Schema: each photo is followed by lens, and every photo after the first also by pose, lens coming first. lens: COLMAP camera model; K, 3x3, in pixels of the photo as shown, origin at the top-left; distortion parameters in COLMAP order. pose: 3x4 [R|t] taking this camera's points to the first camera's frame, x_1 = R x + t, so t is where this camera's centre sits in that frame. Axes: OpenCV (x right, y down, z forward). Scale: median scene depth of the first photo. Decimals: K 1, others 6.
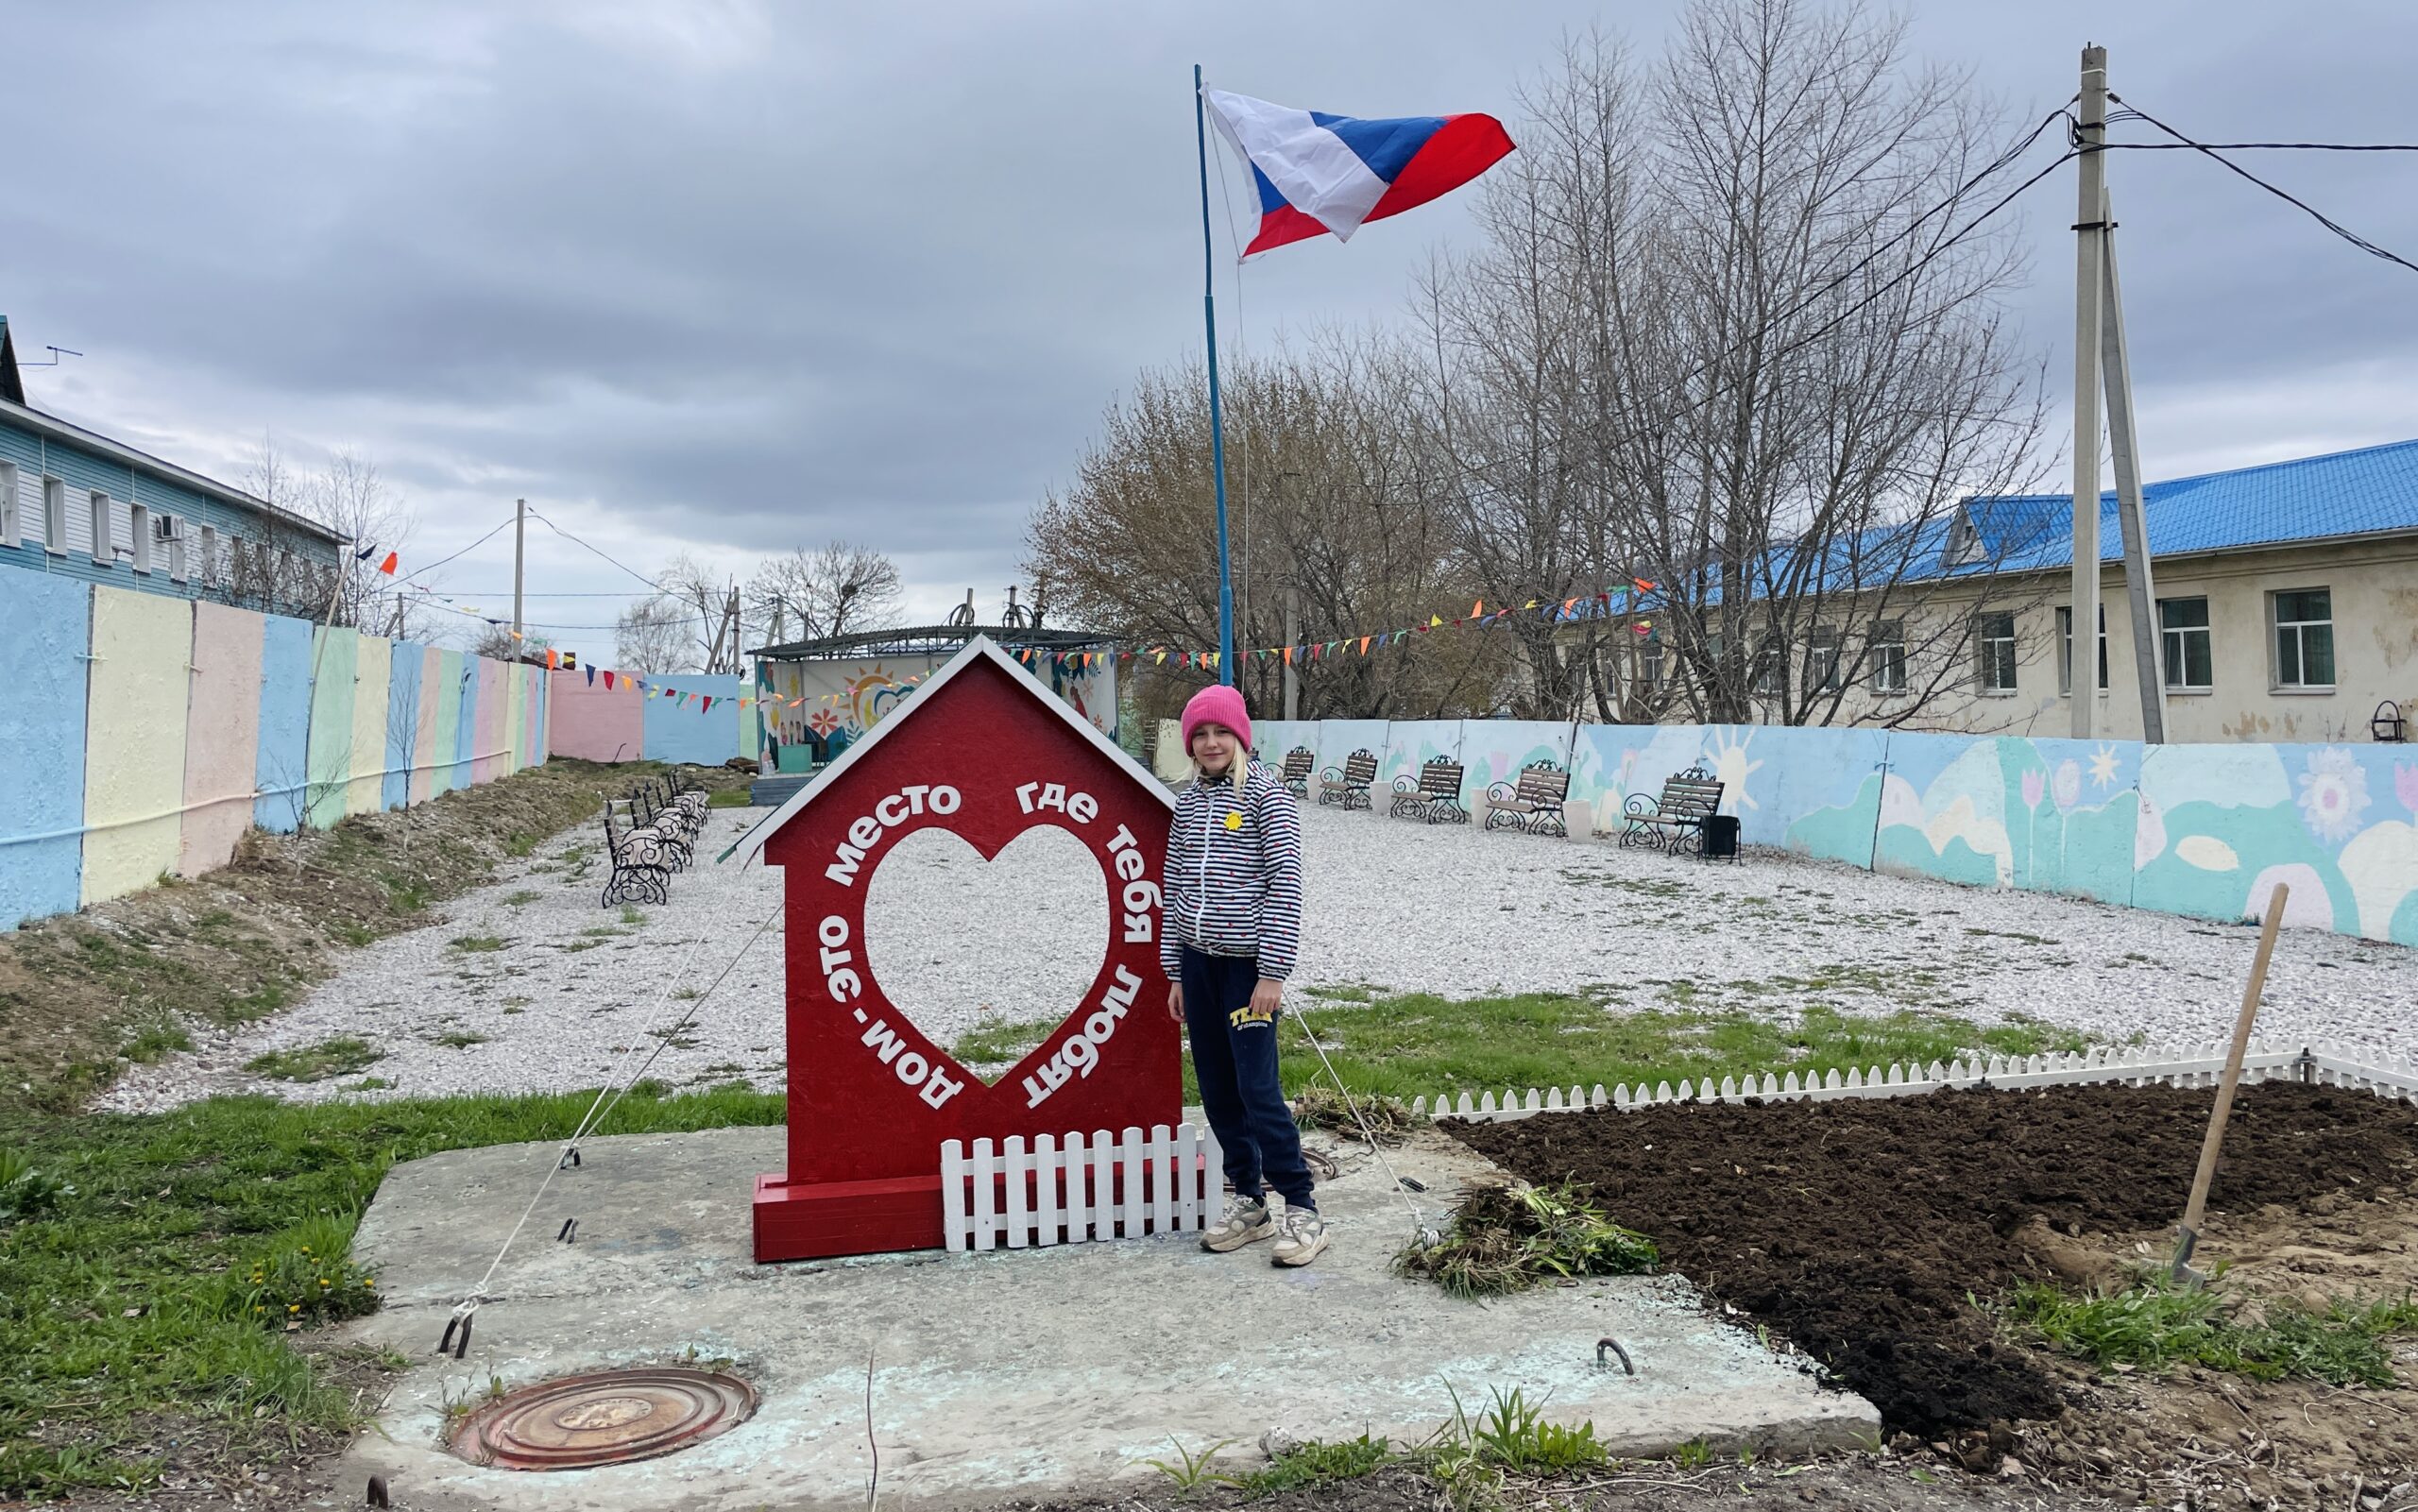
lens RADIAL K [[1990.1, 0, 1252.3], [0, 1990.1, 670.4], [0, 0, 1]] dist [0.092876, -0.102150]
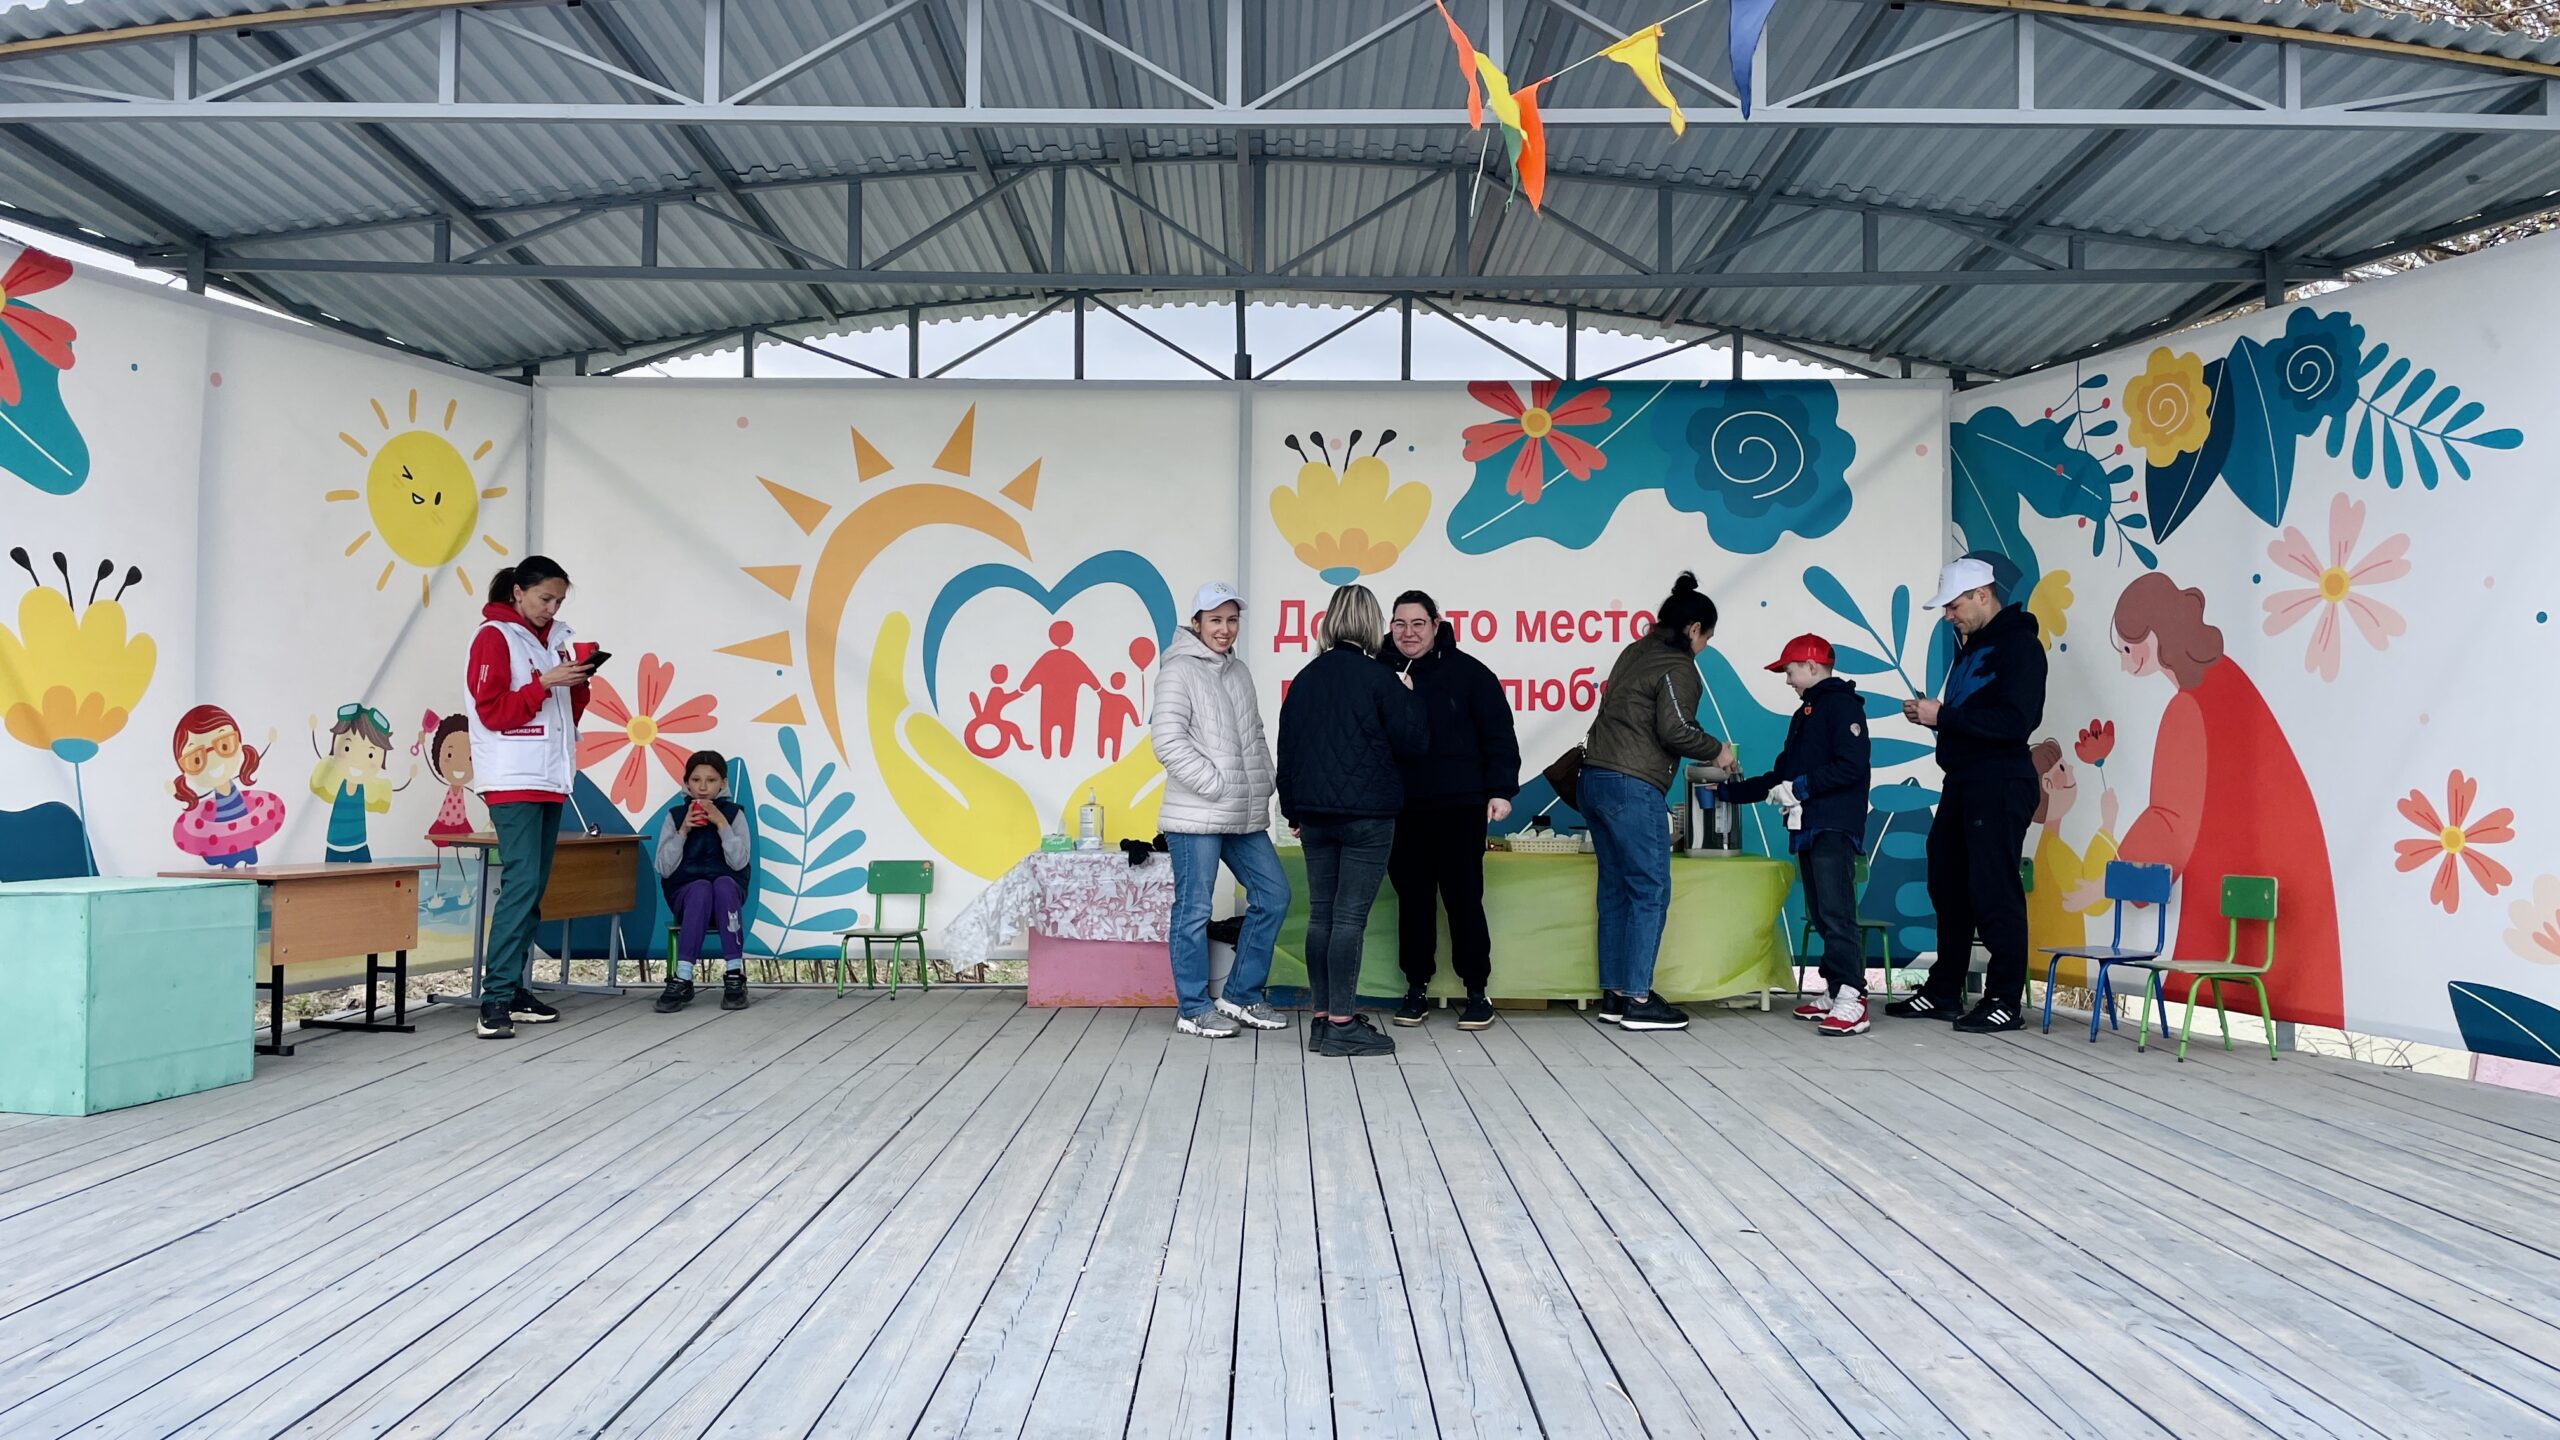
lens RADIAL K [[2015.2, 0, 1289.5], [0, 2015.2, 708.0], [0, 0, 1]] dist [0.104665, -0.135017]
pose [[0.976303, 0.047260, -0.211185, -0.313473], [-0.049678, 0.998746, -0.006156, 0.057712], [0.210629, 0.016501, 0.977427, 2.170966]]
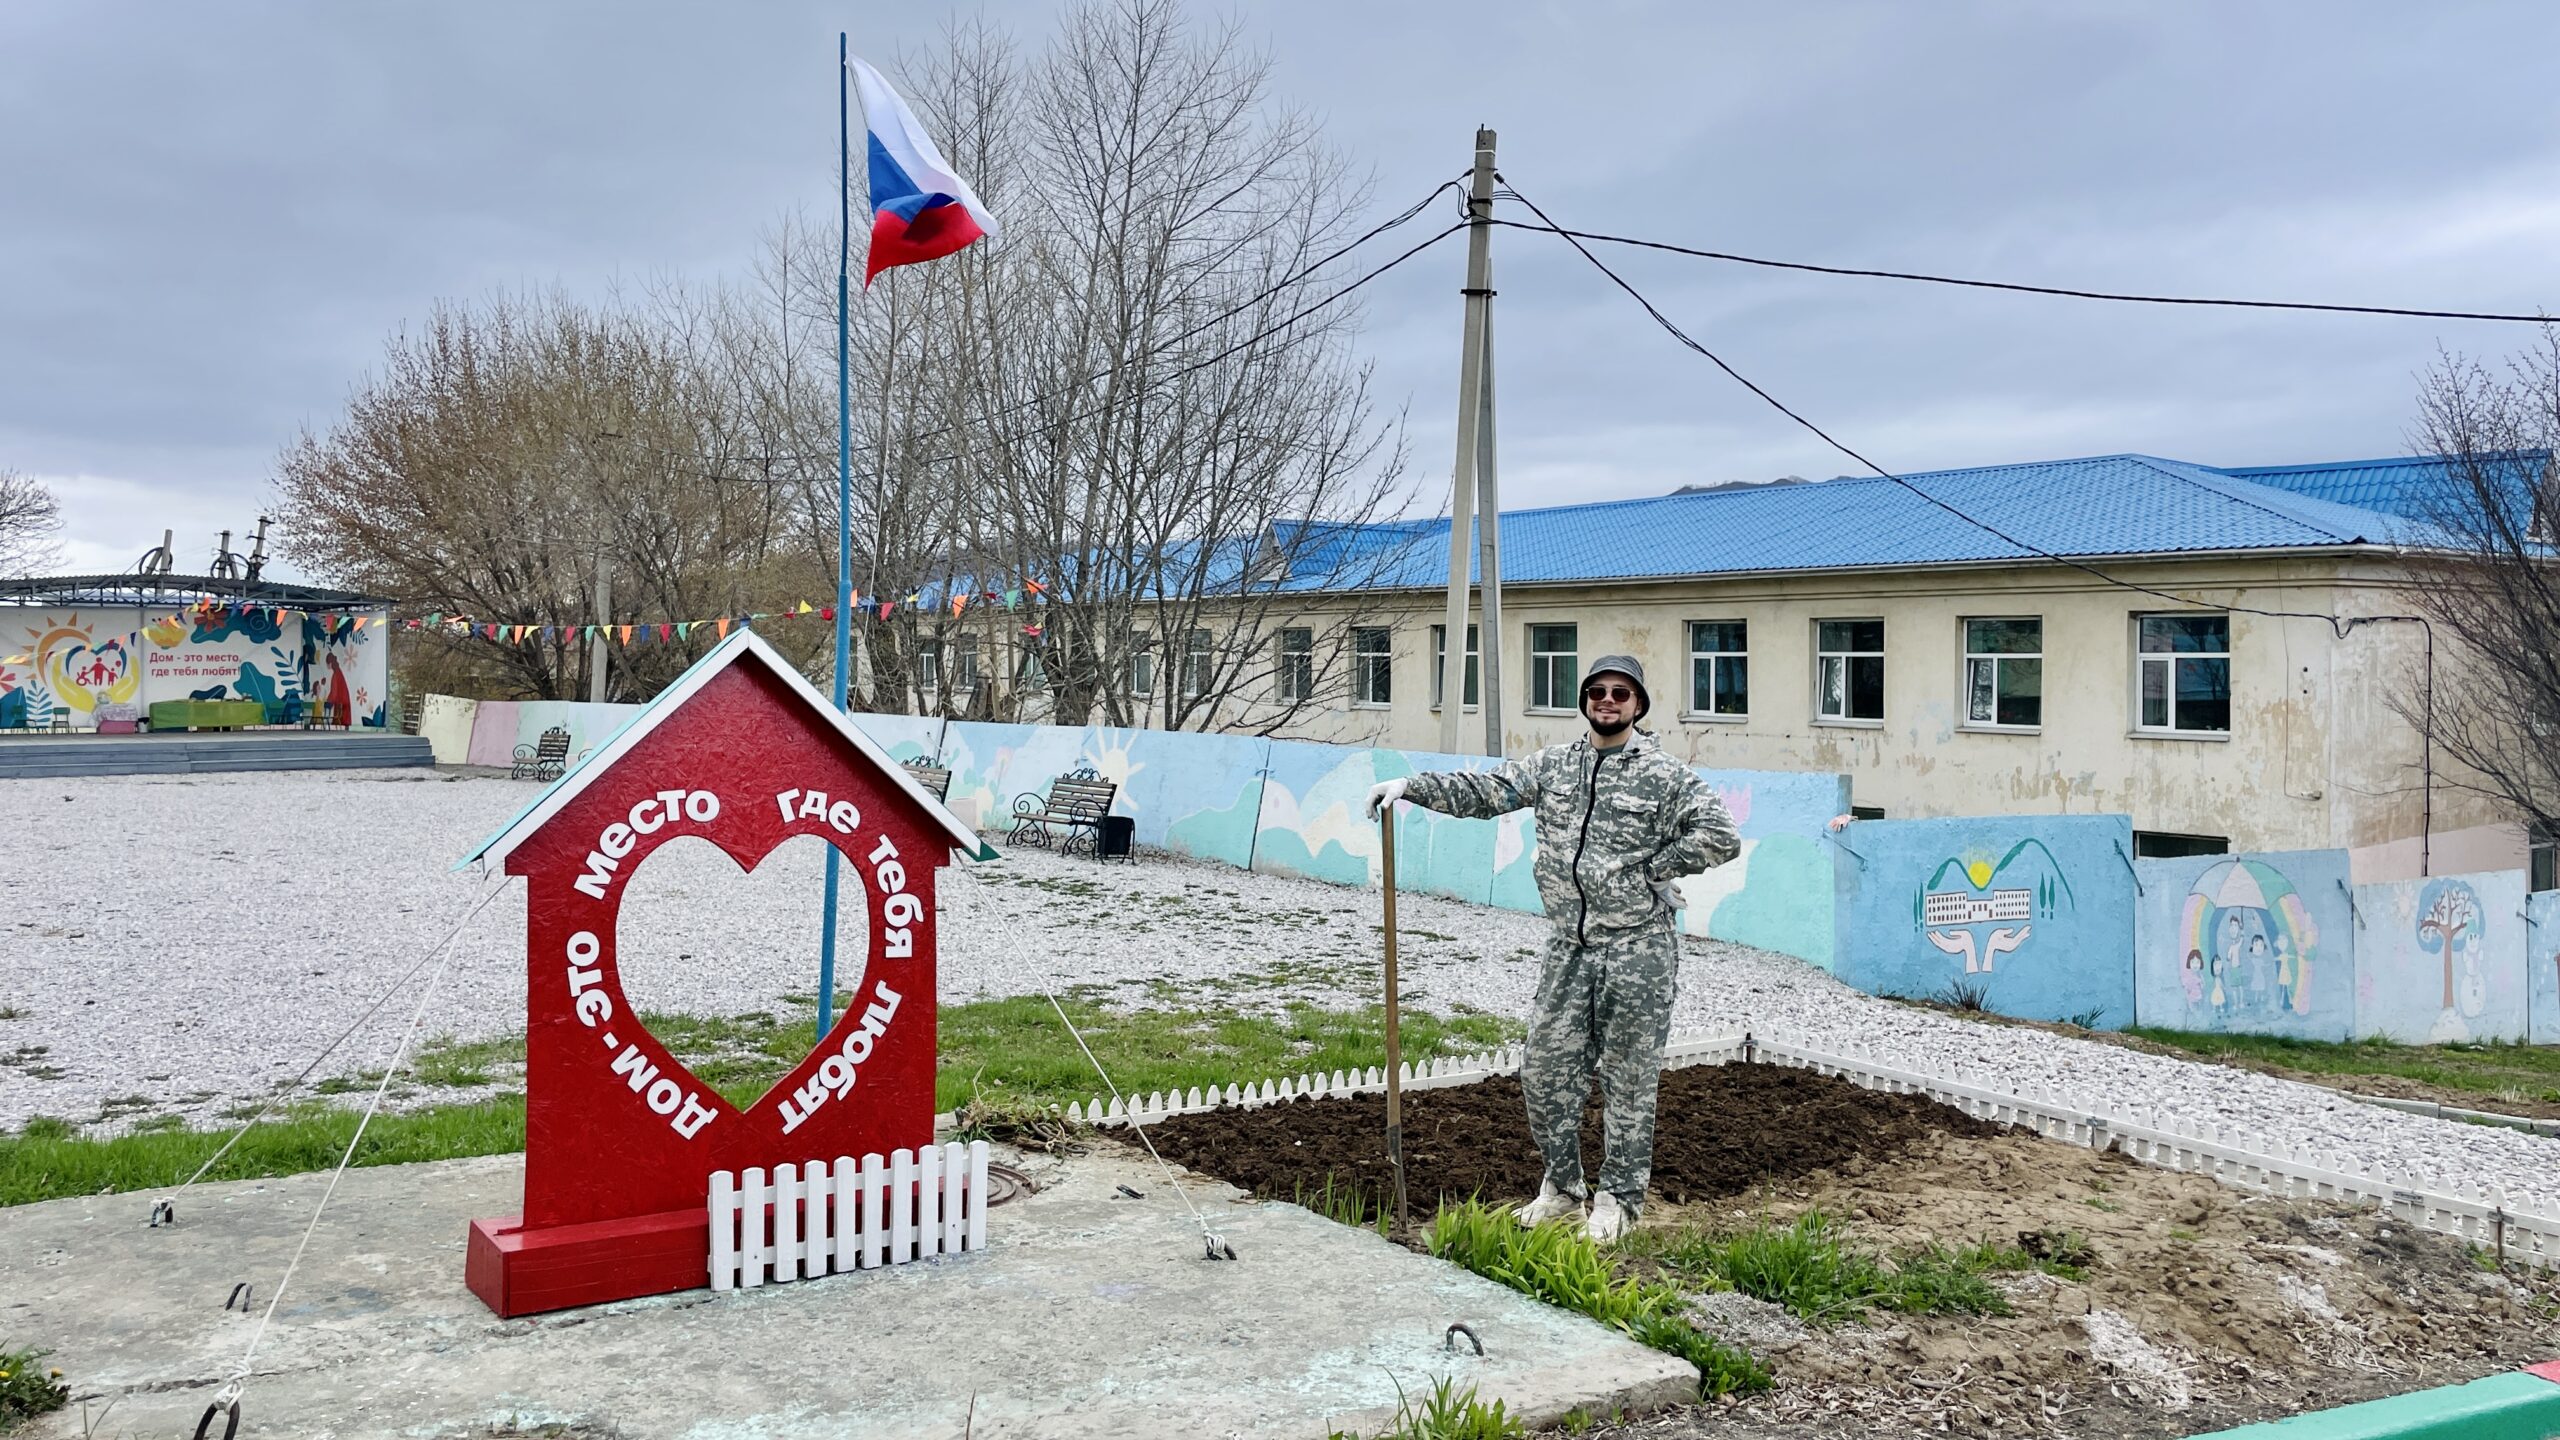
lens RADIAL K [[2015.2, 0, 1303.1], [0, 2015.2, 680.2], [0, 0, 1]] dist [0.104665, -0.135017]
pose [[0.923383, 0.045575, 0.381165, -0.099347], [-0.049361, 0.998781, 0.000156, -0.002900], [-0.380693, -0.018959, 0.924507, 0.007936]]
